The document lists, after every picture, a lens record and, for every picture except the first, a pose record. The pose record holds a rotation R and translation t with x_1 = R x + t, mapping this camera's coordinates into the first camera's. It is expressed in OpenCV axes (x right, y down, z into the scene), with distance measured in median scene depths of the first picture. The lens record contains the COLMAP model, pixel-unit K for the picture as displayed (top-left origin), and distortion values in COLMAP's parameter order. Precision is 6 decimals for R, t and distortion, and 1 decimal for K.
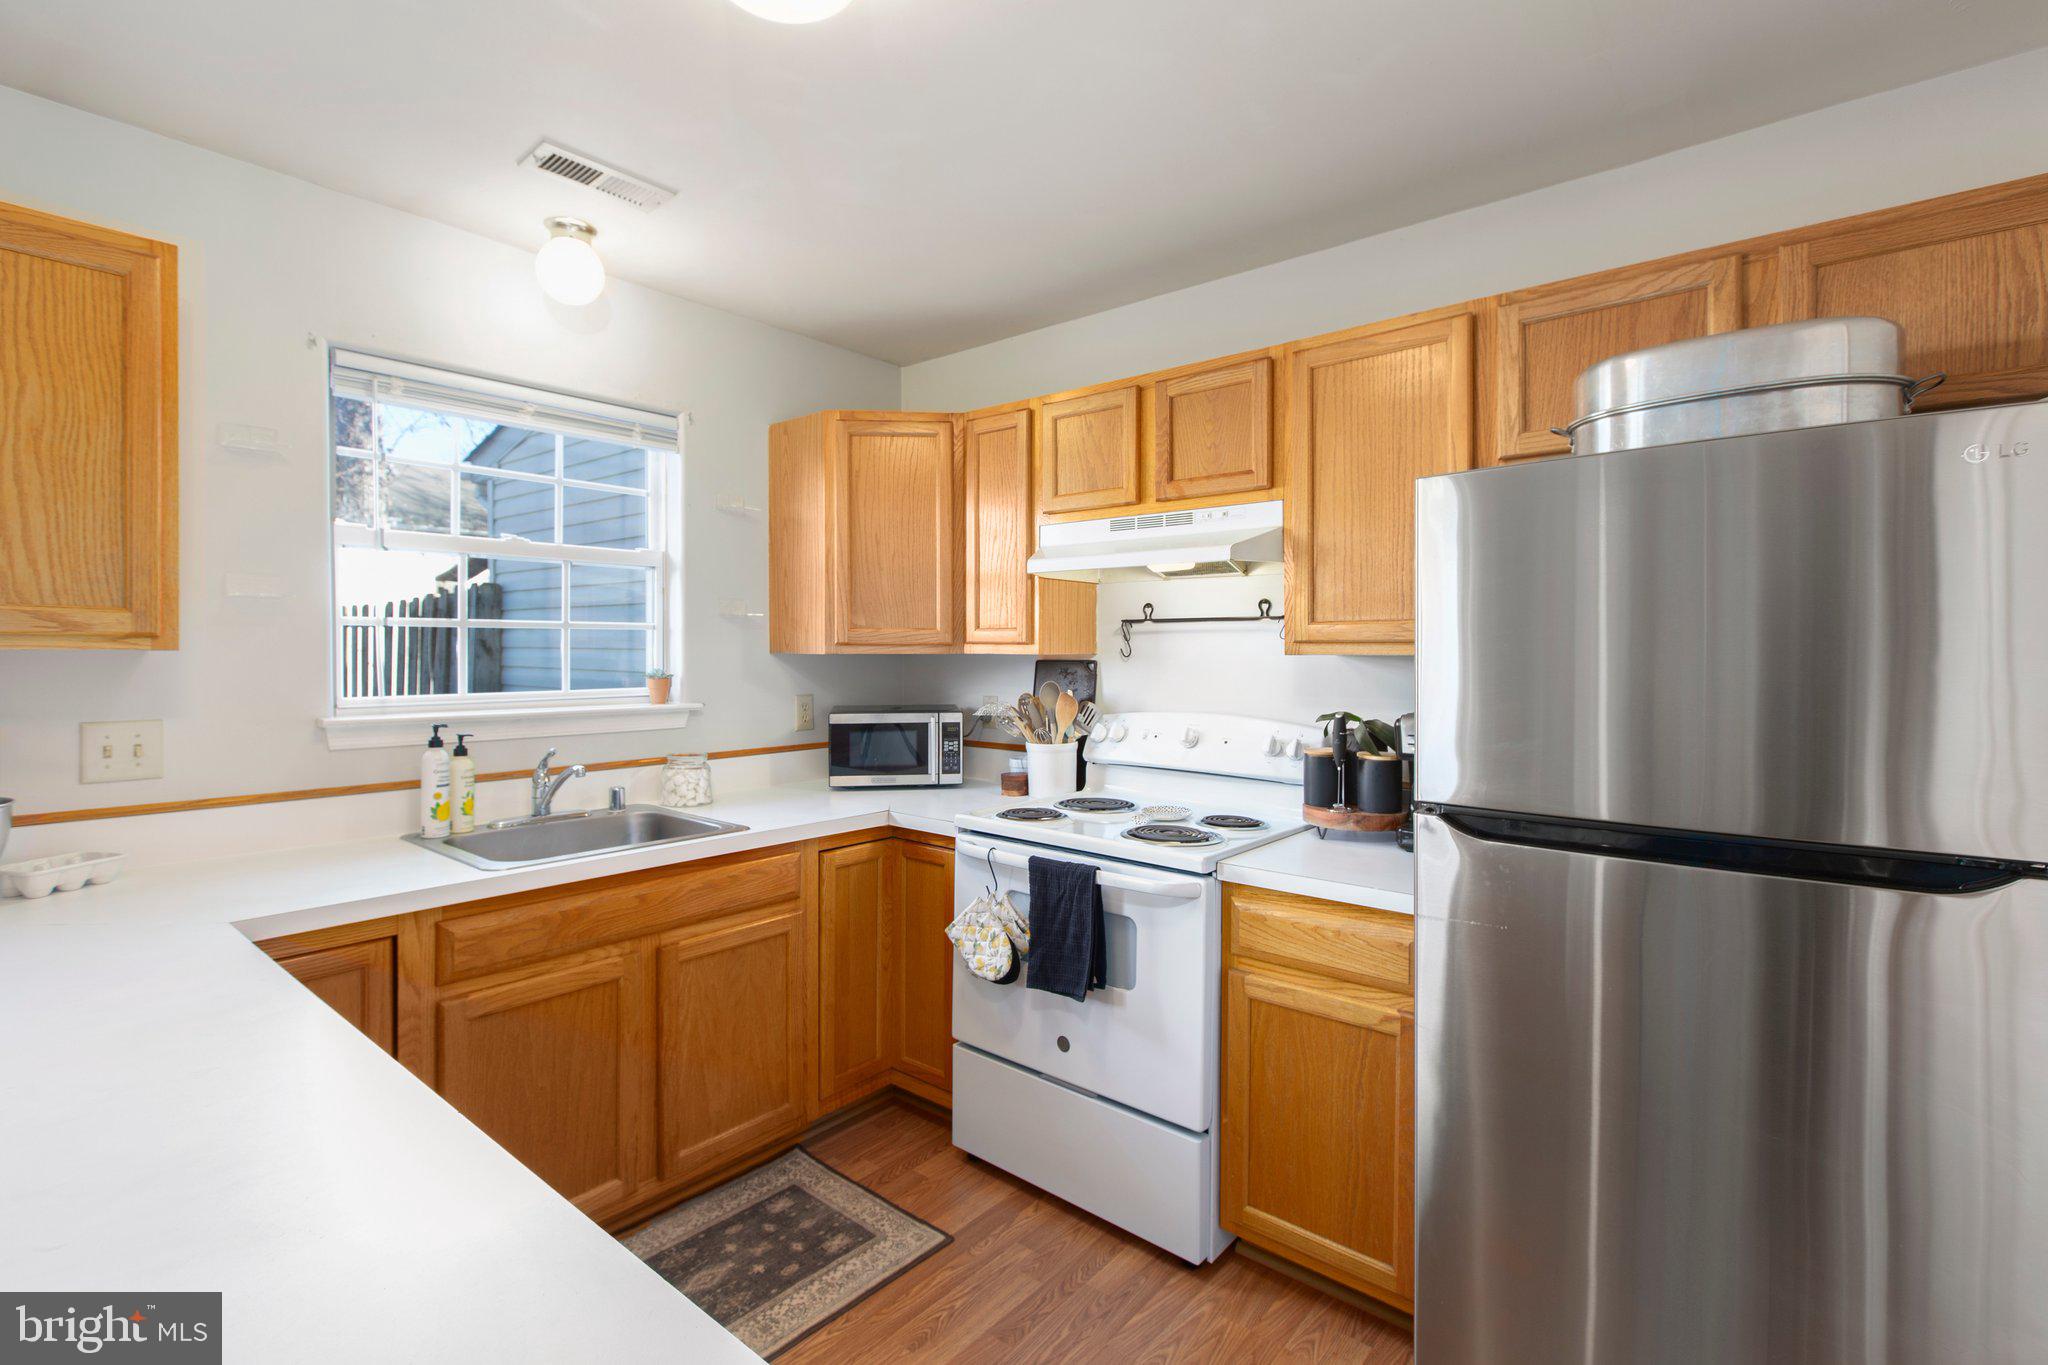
lens RADIAL K [[937.7, 0, 1026.5], [0, 937.7, 654.4], [0, 0, 1]] dist [0.000354, -0.000091]
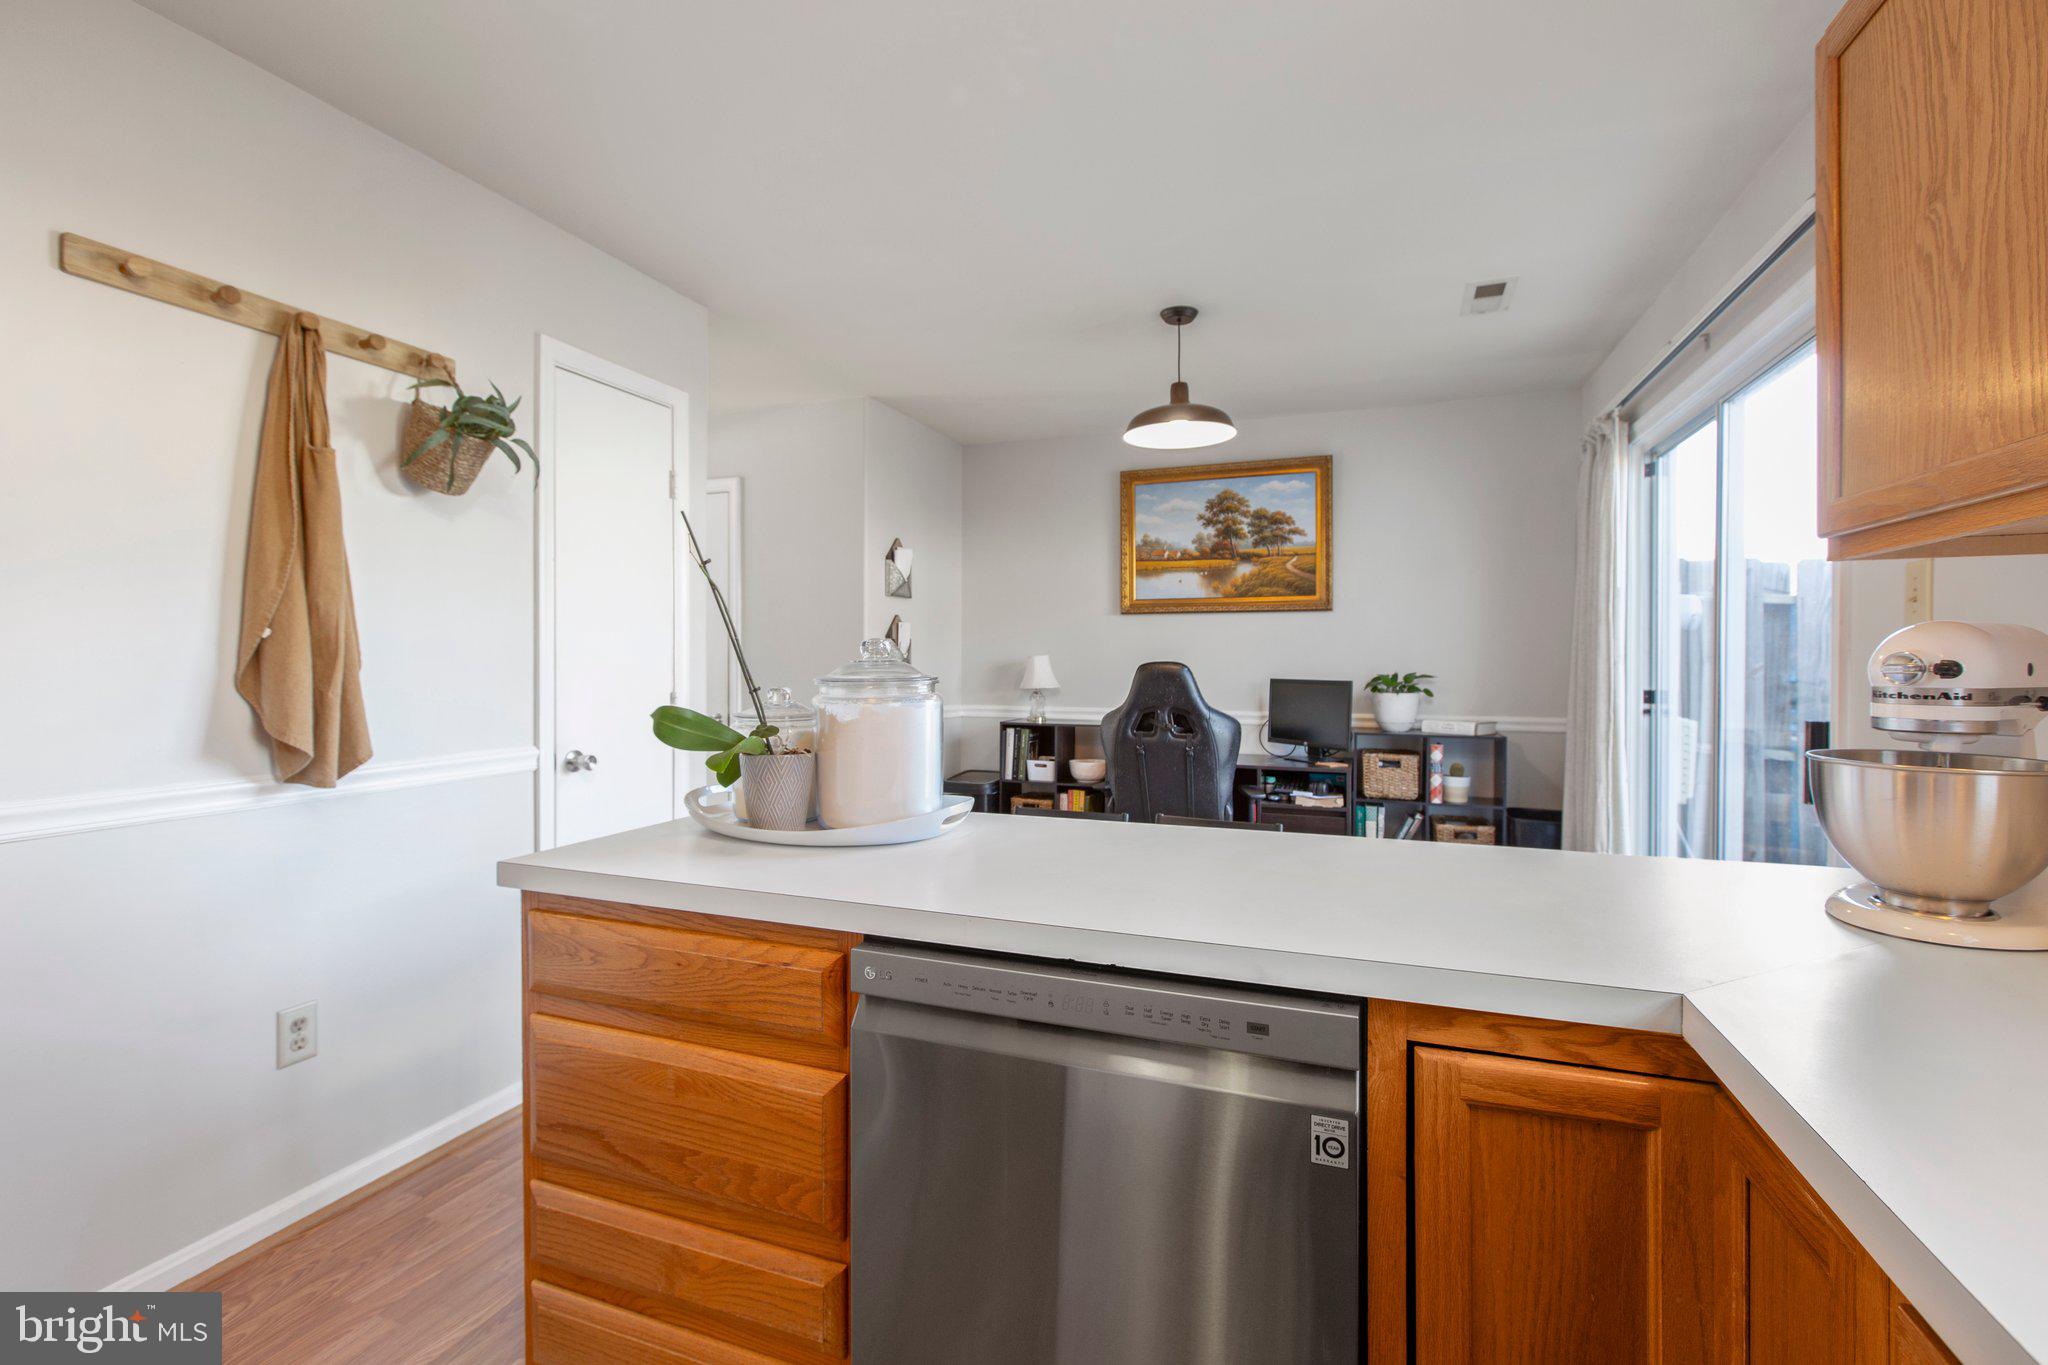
lens RADIAL K [[910.5, 0, 1021.8], [0, 910.5, 664.8], [0, 0, 1]] dist [-0.001315, -0.000340]
pose [[-0.945021, 0.001708, -0.327006, -0.201010], [0.000037, 0.999987, 0.005115, 0.057694], [0.327010, 0.004821, -0.945009, 0.927606]]
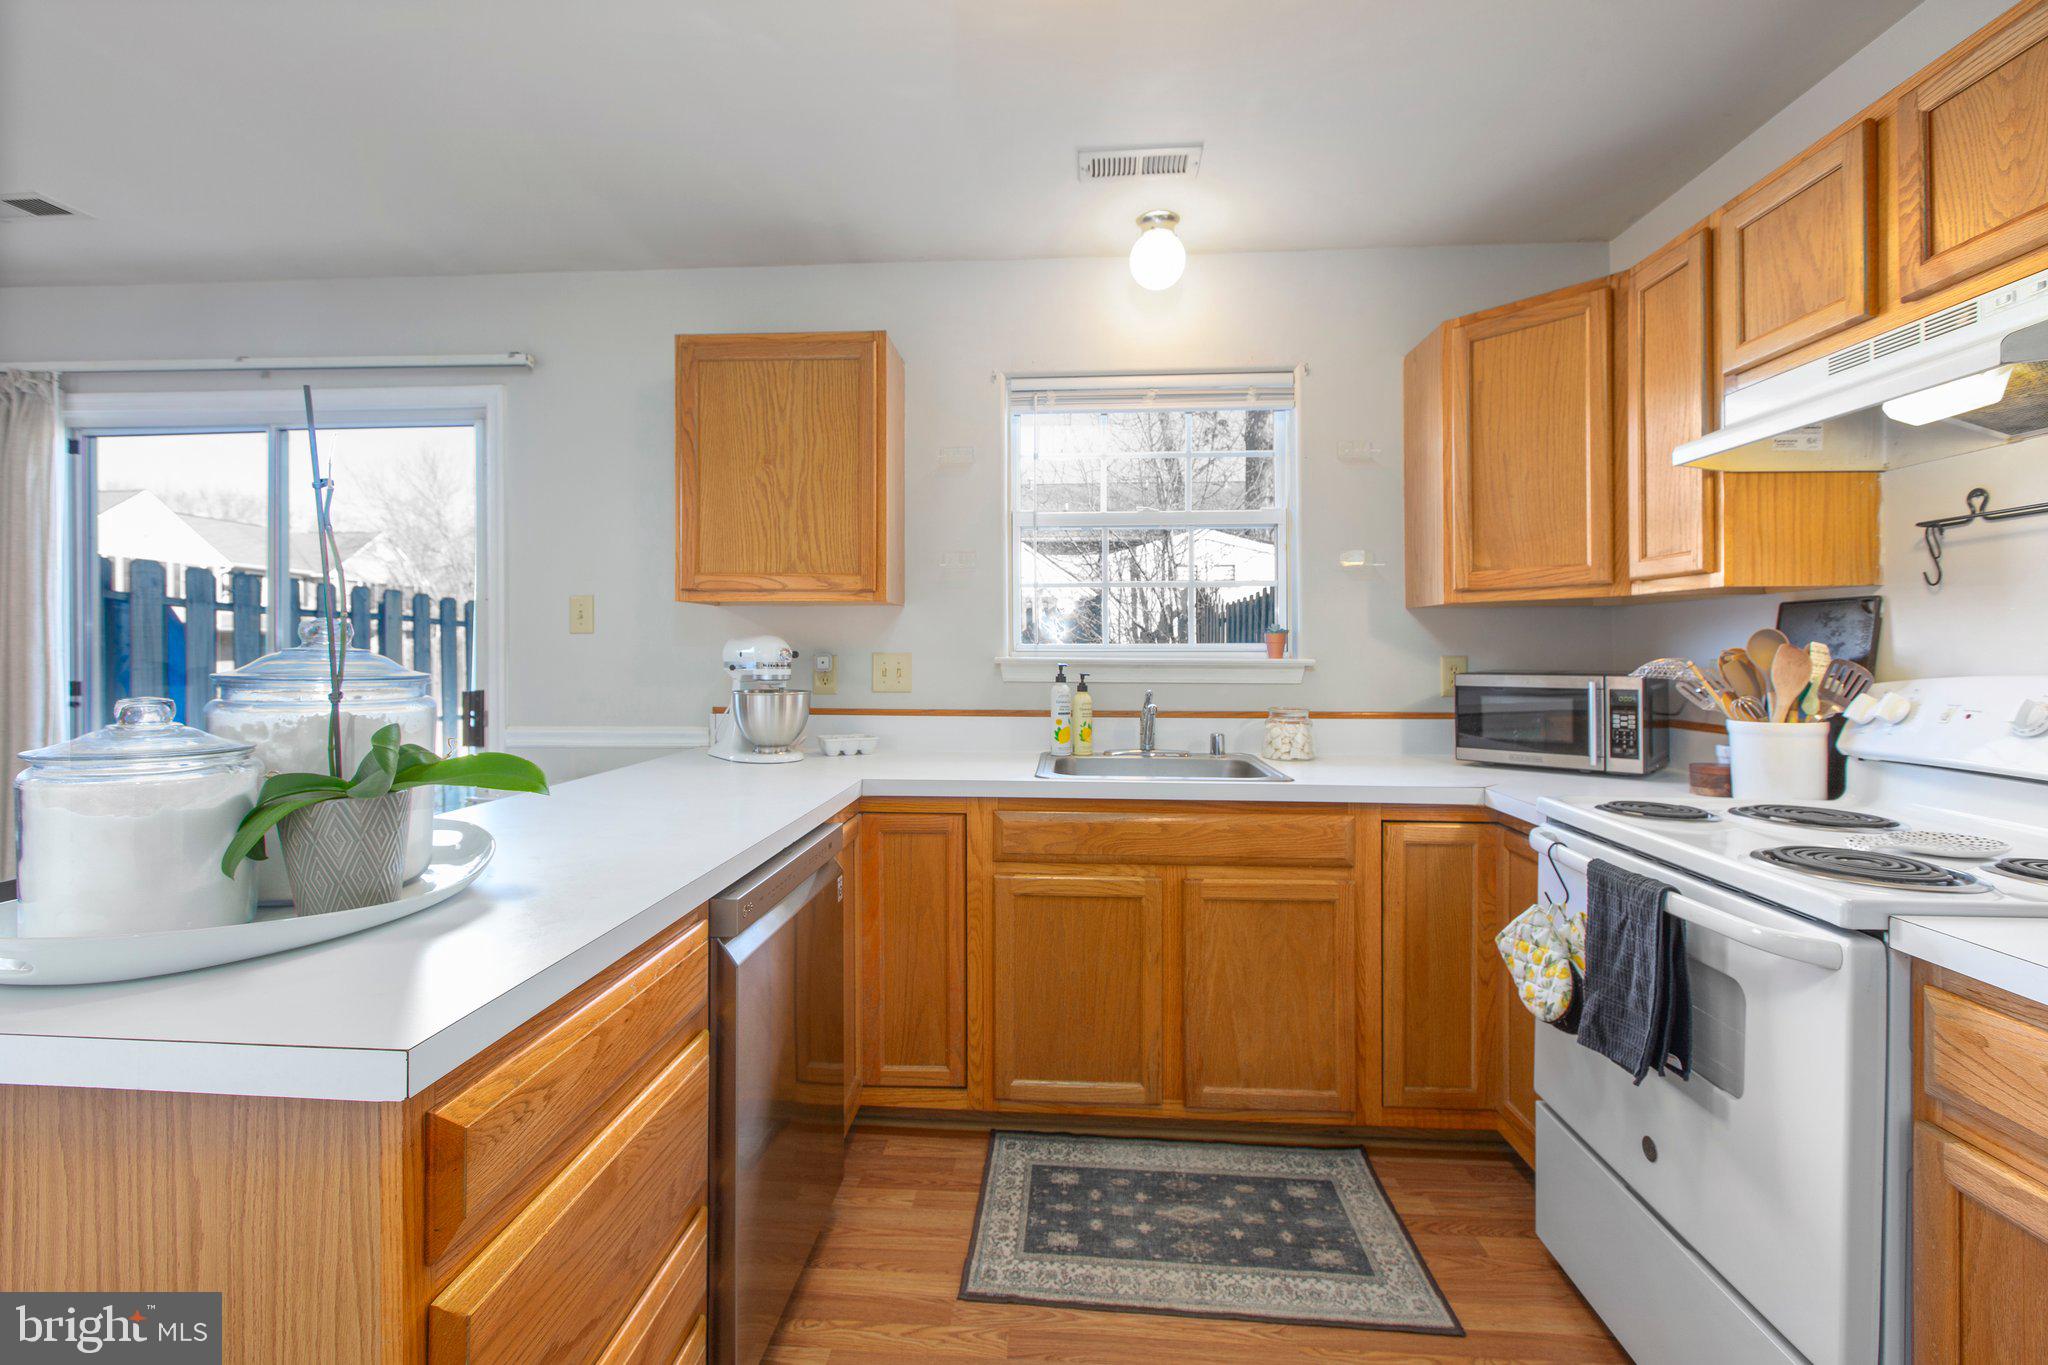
lens RADIAL K [[915.4, 0, 1017.5], [0, 915.4, 650.5], [0, 0, 1]] dist [0.002627, 0.000286]
pose [[0.585561, -0.004359, -0.810616, 0.302785], [-0.003530, 0.999962, -0.007927, 0.064713], [0.810620, 0.007503, 0.585524, 0.242509]]
